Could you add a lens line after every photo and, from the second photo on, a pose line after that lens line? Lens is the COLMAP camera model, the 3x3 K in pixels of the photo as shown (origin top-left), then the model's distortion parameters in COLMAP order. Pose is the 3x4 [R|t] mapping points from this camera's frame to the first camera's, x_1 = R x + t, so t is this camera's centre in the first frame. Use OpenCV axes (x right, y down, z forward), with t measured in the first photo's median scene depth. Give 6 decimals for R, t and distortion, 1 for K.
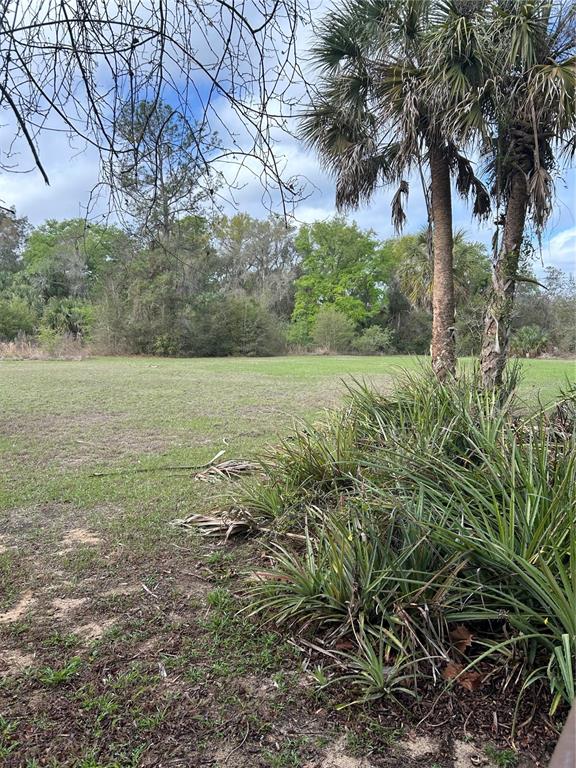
lens RADIAL K [[580.5, 0, 287.9], [0, 580.5, 387.1], [0, 0, 1]] dist [0.028513, -0.001792]
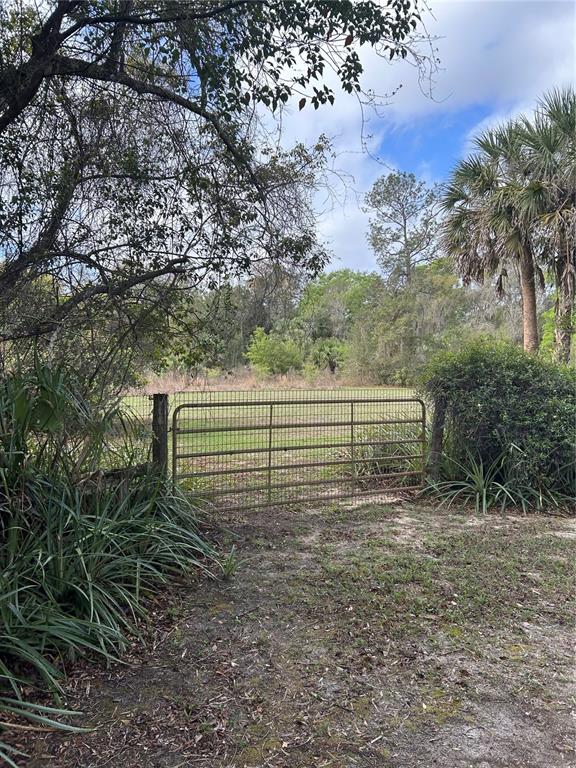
lens RADIAL K [[580.5, 0, 288.0], [0, 580.5, 383.1], [0, 0, 1]] dist [0.028513, -0.001792]
pose [[0.901773, -0.000444, -0.432209, 0.077514], [-0.026818, 0.998015, -0.056979, 0.010924], [0.431376, 0.062973, 0.899972, -0.134444]]
